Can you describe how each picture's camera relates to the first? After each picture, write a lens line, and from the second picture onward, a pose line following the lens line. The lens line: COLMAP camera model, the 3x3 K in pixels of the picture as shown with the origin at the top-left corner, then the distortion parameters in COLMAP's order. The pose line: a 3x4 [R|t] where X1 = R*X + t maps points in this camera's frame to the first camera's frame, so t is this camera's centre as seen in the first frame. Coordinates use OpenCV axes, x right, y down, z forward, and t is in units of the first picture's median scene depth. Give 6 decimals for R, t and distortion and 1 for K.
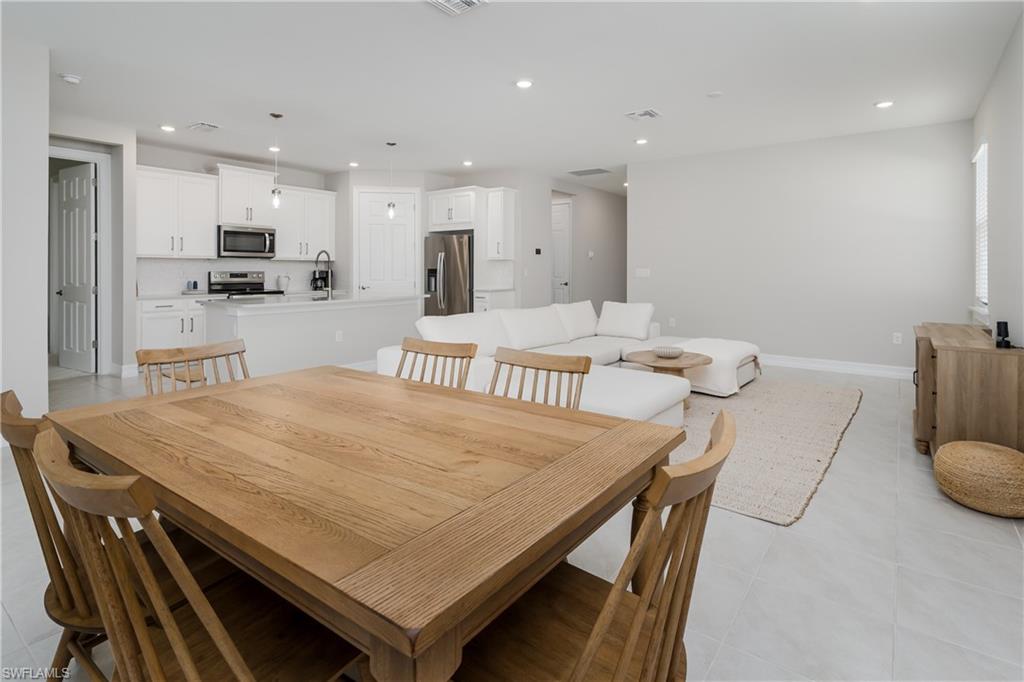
lens RADIAL K [[532.5, 0, 522.4], [0, 532.5, 269.7], [0, 0, 1]] dist [-0.006030, -0.000419]
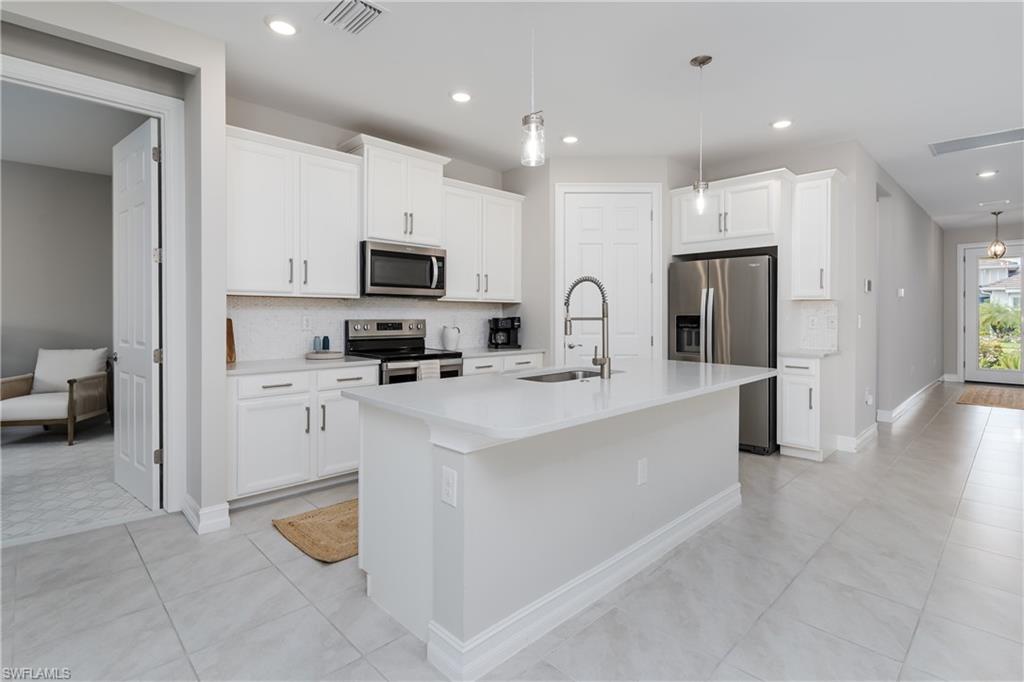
lens RADIAL K [[499.0, 0, 506.6], [0, 499.0, 319.9], [0, 0, 1]] dist [-0.000349, -0.000533]
pose [[0.985533, 0.003136, -0.169456, -0.308289], [-0.001538, 0.999953, 0.009559, -0.002487], [0.169478, -0.009160, 0.985491, 0.463991]]
